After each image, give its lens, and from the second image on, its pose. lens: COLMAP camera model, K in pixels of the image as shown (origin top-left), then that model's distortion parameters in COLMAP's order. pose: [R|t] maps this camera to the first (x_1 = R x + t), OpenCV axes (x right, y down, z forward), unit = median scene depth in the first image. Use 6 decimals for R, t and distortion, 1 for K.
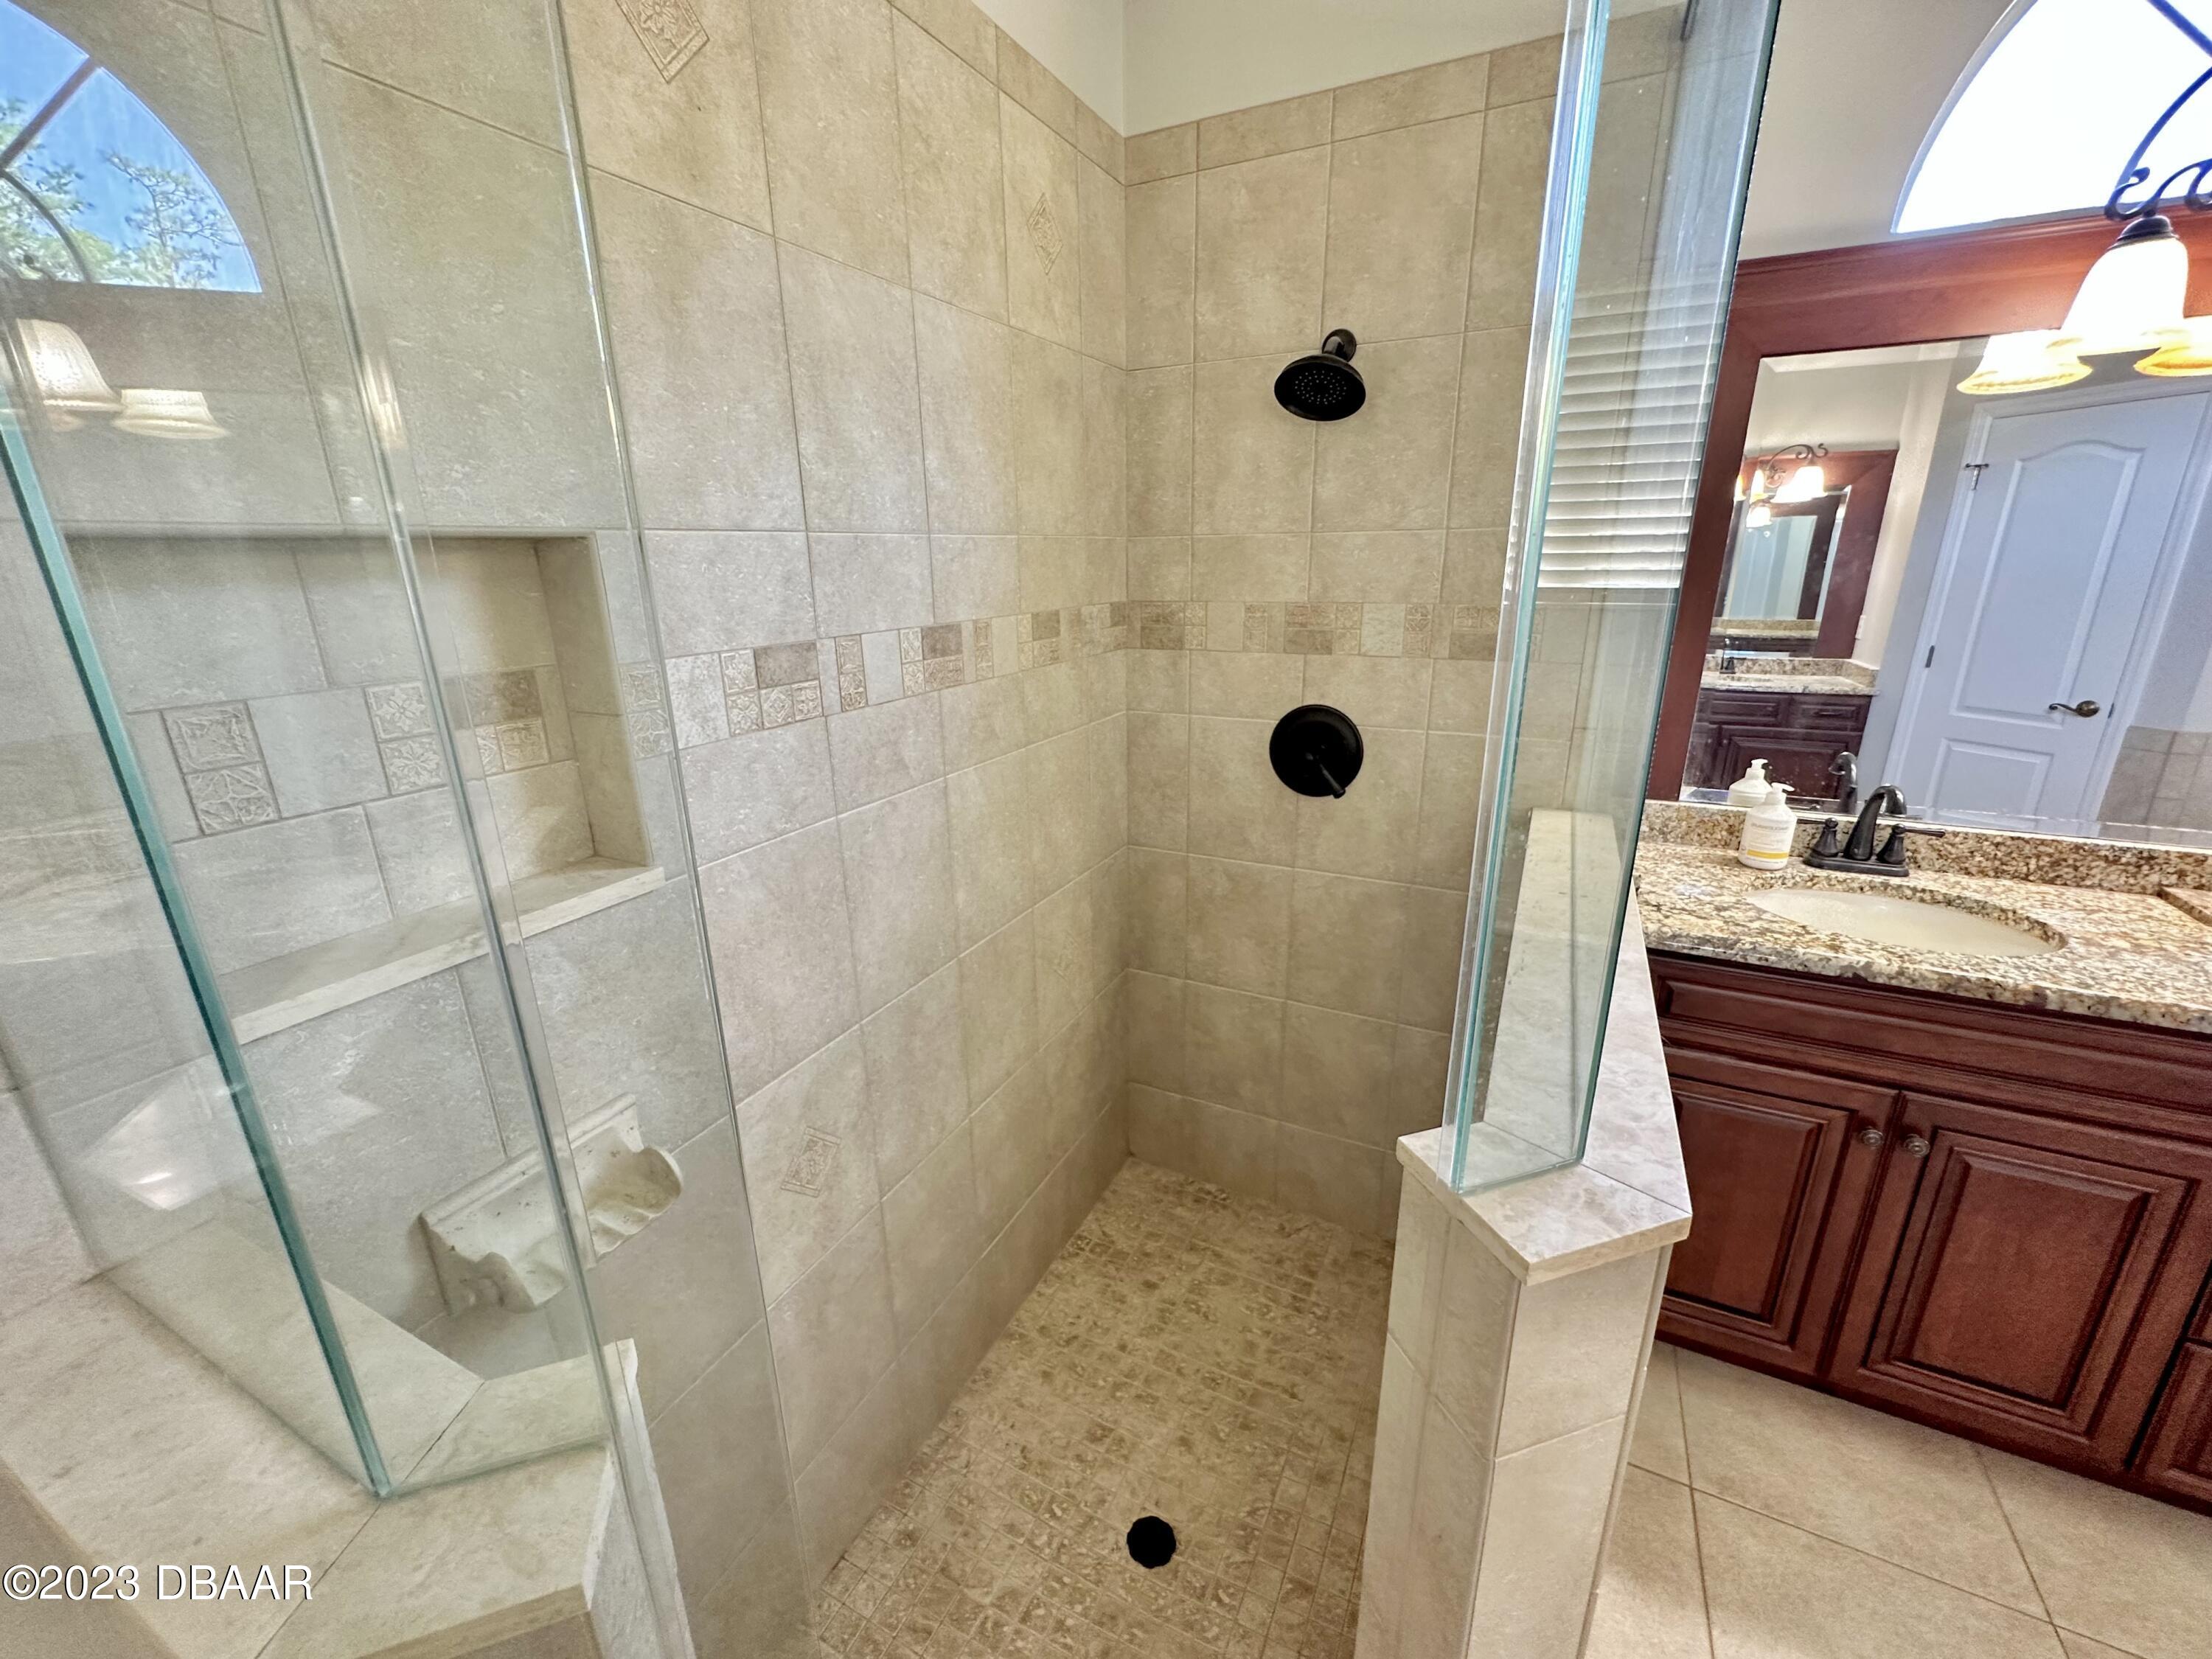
lens RADIAL K [[886.0, 0, 1102.6], [0, 886.0, 828.9], [0, 0, 1]] dist [-0.002018, 0.000398]
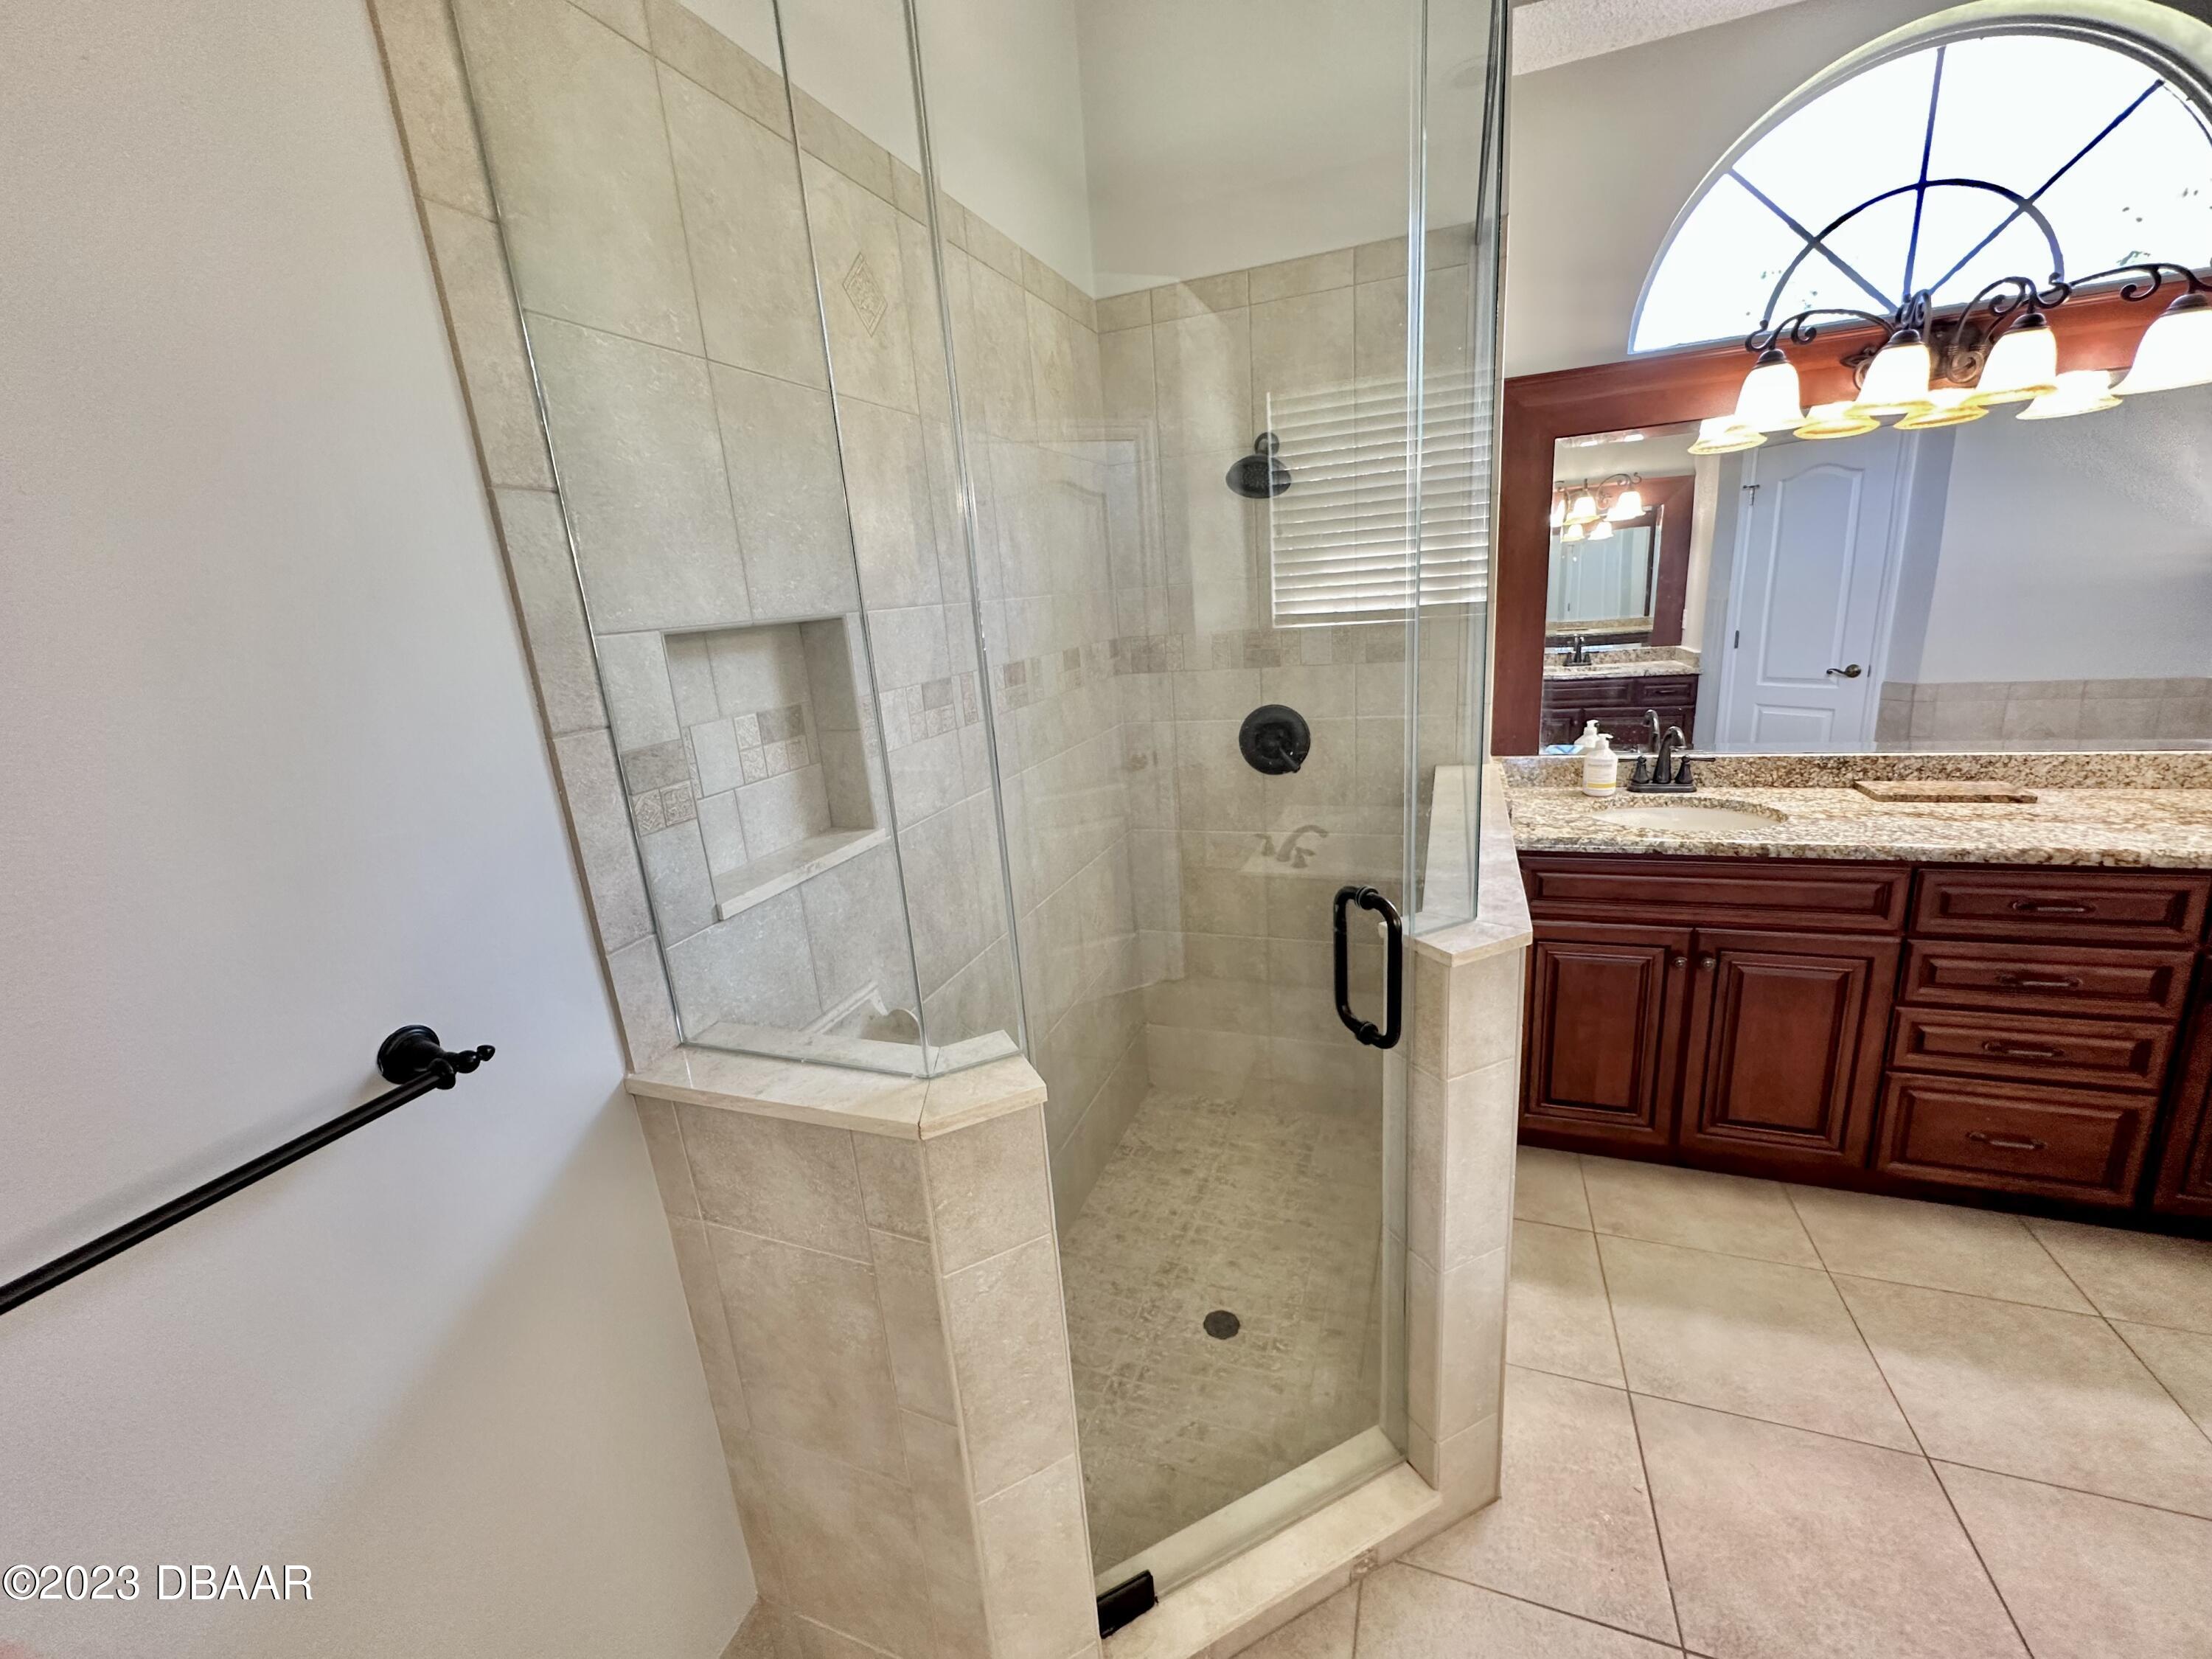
lens RADIAL K [[886.0, 0, 1107.7], [0, 886.0, 831.0], [0, 0, 1]] dist [-0.002018, 0.000398]
pose [[0.992034, -0.088227, 0.089914, -0.171840], [0.091769, 0.995128, -0.036041, 0.090918], [-0.086296, 0.044006, 0.995297, -0.361395]]
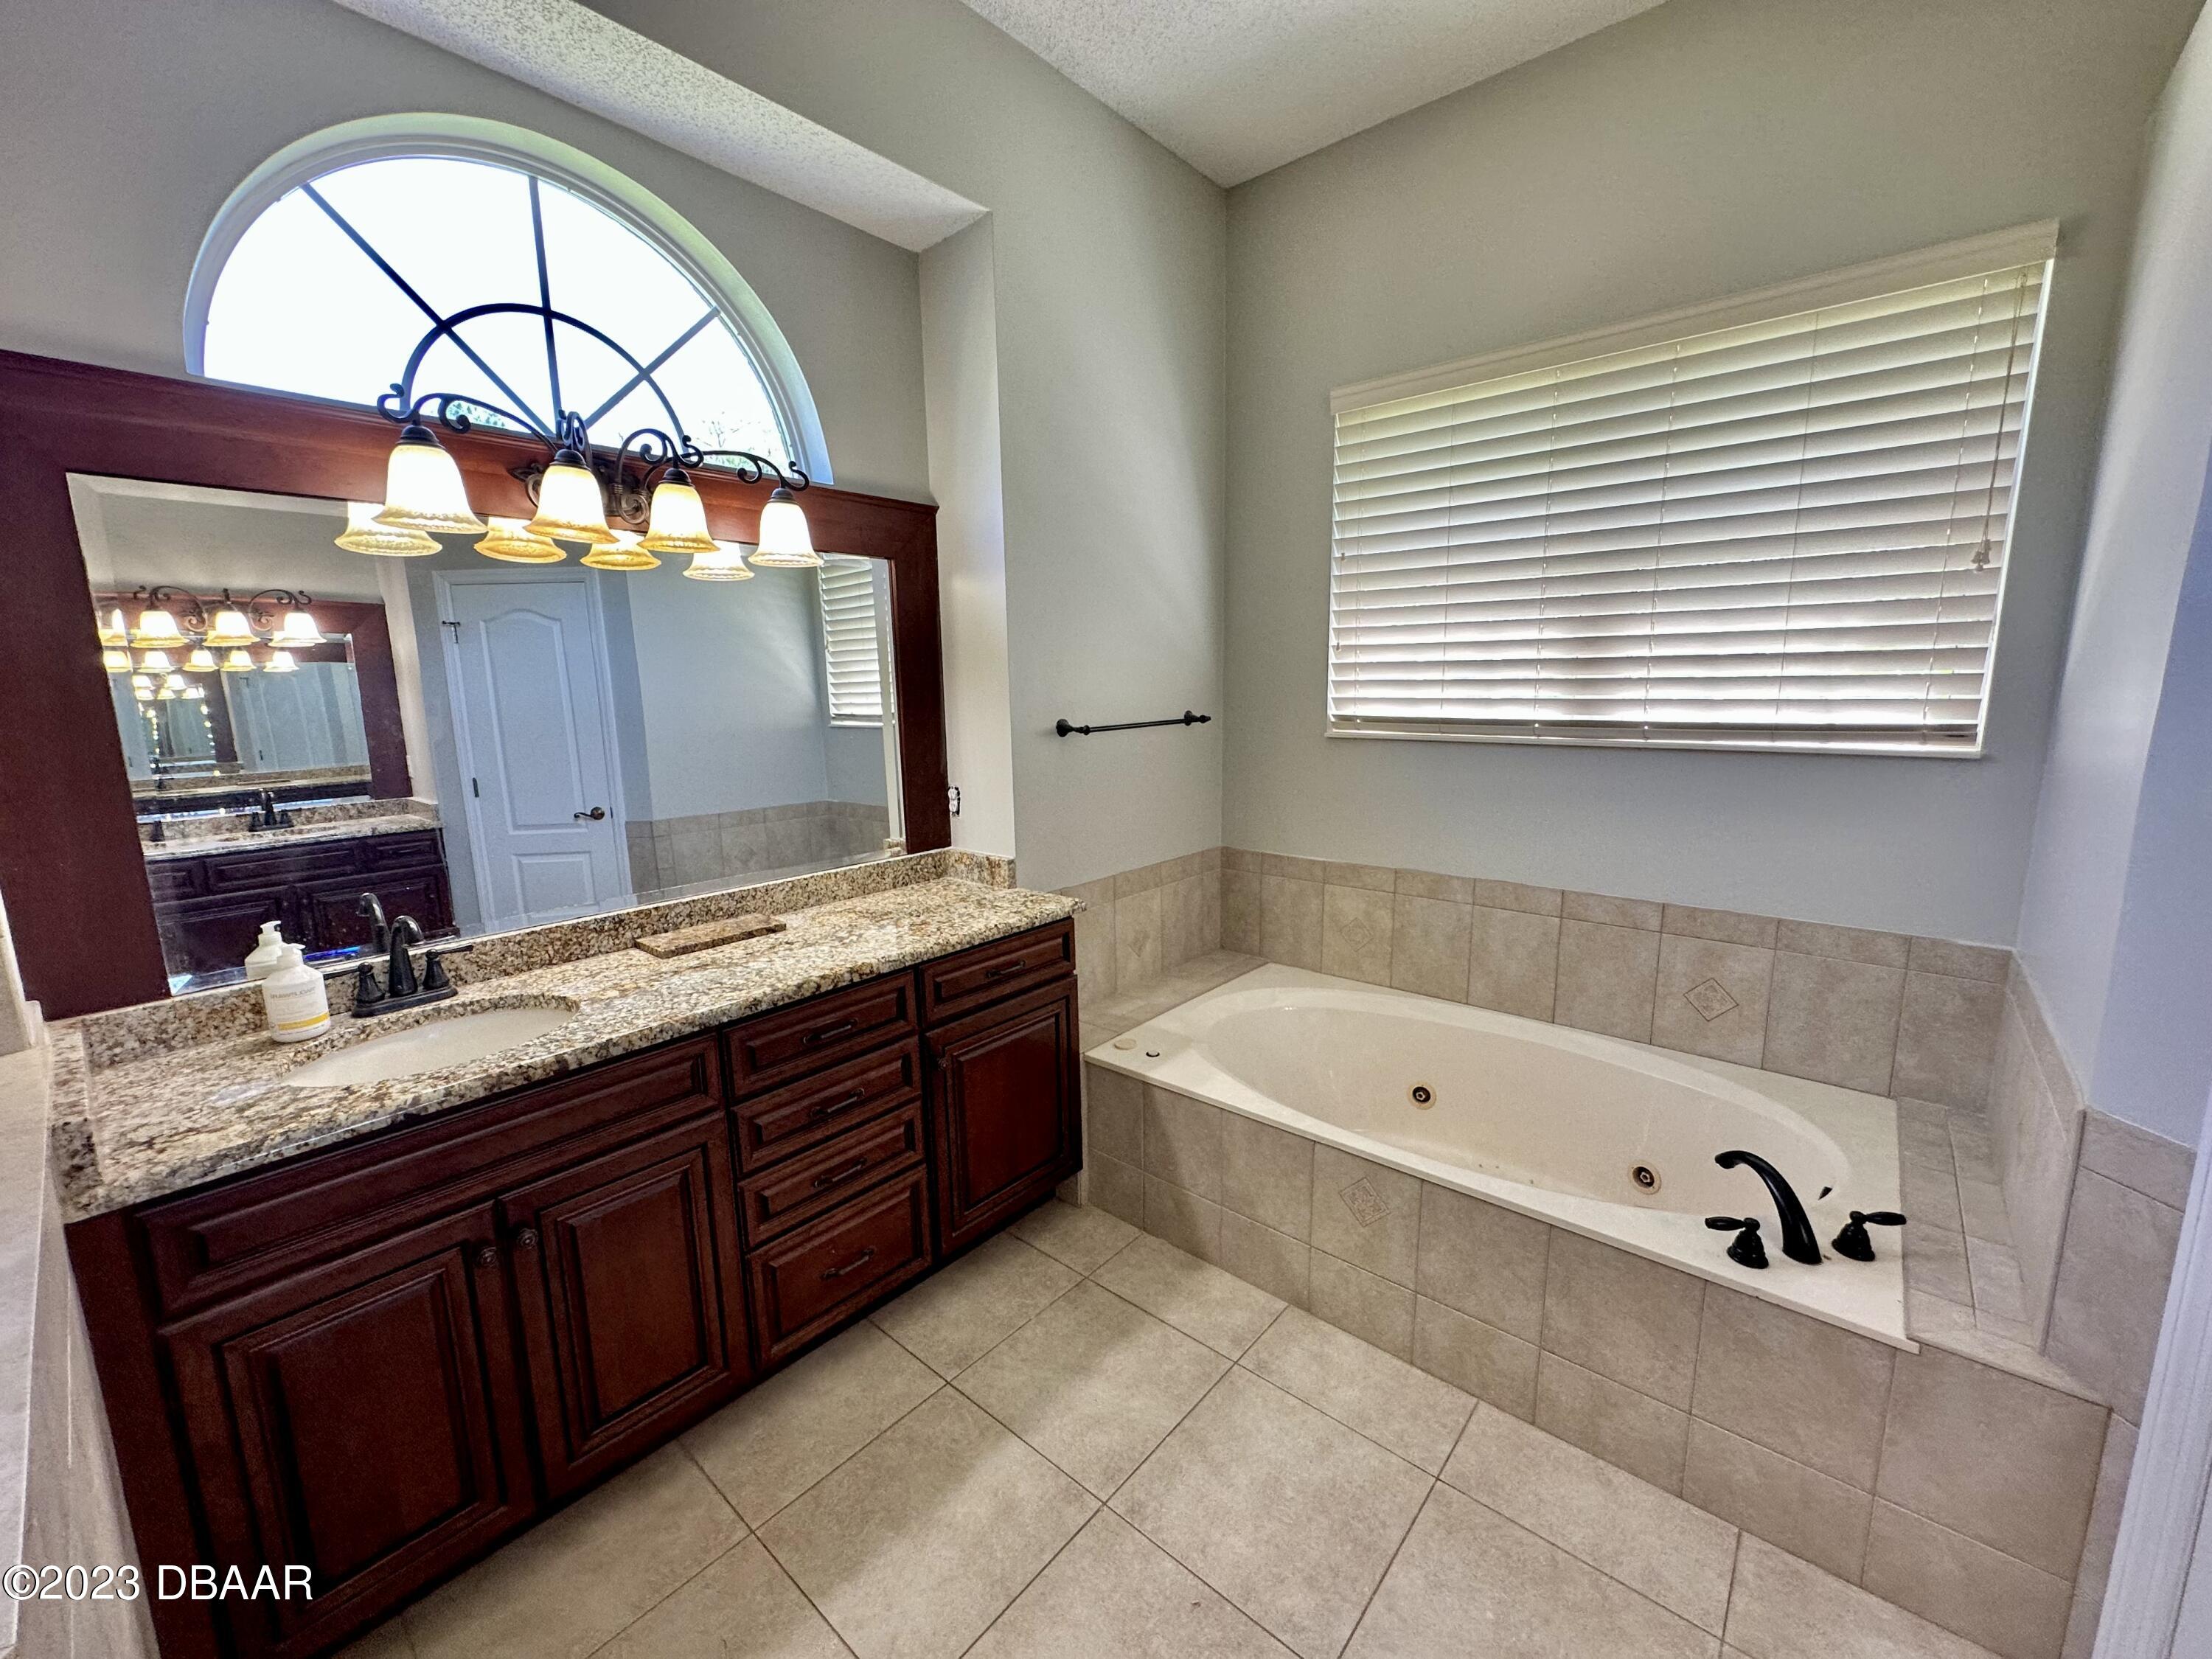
lens RADIAL K [[886.0, 0, 1099.4], [0, 886.0, 833.0], [0, 0, 1]] dist [-0.002018, 0.000398]
pose [[0.243493, -0.154311, 0.957549, 0.141854], [0.298081, 0.951388, 0.077520, 0.019850], [-0.922962, 0.266551, 0.277653, -0.042774]]
